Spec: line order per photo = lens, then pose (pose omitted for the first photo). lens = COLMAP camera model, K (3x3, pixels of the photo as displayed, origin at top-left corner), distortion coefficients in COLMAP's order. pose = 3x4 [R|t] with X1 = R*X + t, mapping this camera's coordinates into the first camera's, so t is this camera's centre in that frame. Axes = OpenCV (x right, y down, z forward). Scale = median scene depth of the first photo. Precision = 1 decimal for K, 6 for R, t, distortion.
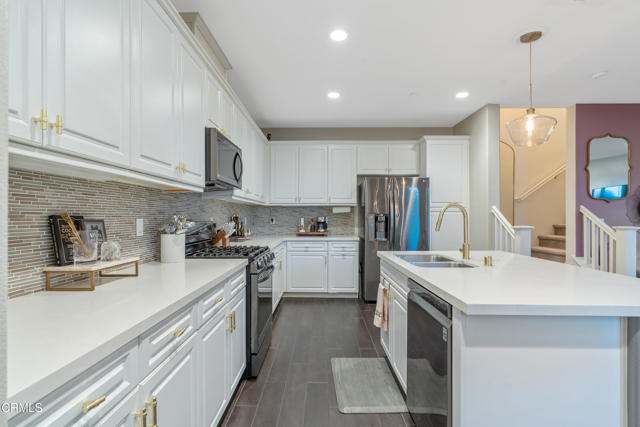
lens RADIAL K [[315.0, 0, 320.2], [0, 315.0, 216.4], [0, 0, 1]] dist [0.000756, -0.000630]
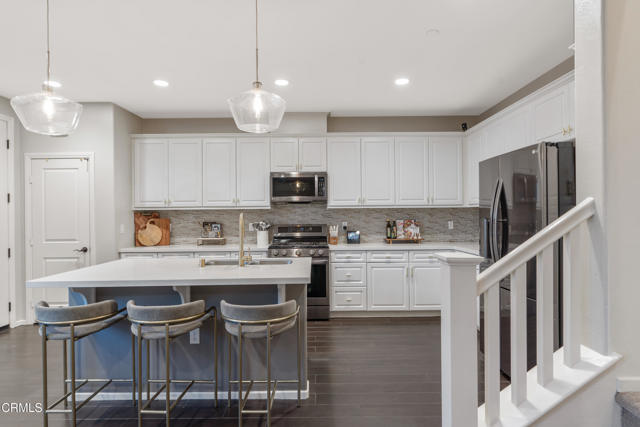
lens RADIAL K [[345.0, 0, 317.1], [0, 345.0, 215.0], [0, 0, 1]] dist [0.004114, 0.001801]
pose [[0.010141, -0.008650, -0.999911, 1.597561], [0.009705, 0.999916, -0.008551, -0.020767], [0.999901, -0.009617, 0.010224, 1.231130]]
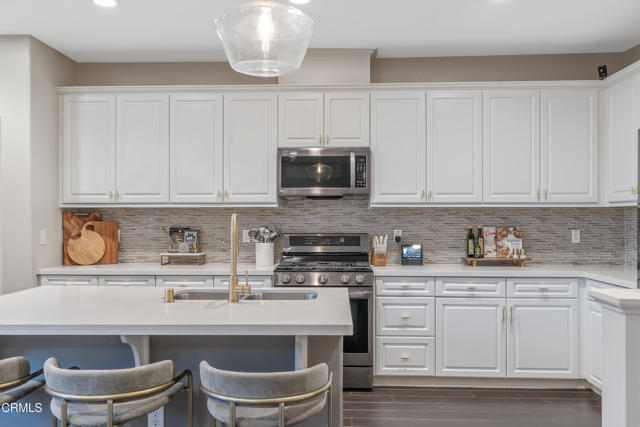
lens RADIAL K [[537.2, 0, 316.1], [0, 537.2, 218.6], [0, 0, 1]] dist [0.016912, 0.010051]
pose [[-0.041528, -0.006955, -0.999113, 1.515245], [0.000646, 0.999975, -0.006988, -0.021492], [0.999137, -0.000936, -0.041523, 1.200155]]
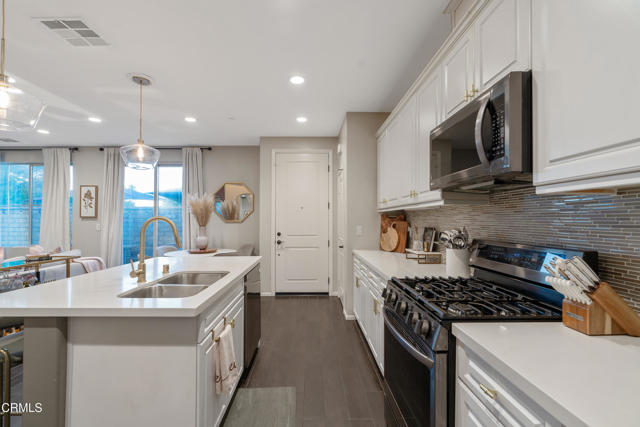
lens RADIAL K [[287.6, 0, 310.7], [0, 287.6, 215.8], [0, 0, 1]] dist [0.003423, 0.001747]
pose [[-0.999985, -0.005141, -0.002003, 0.006244], [-0.005114, 0.999900, -0.013209, -0.031730], [0.002071, -0.013198, -0.999911, 1.785778]]
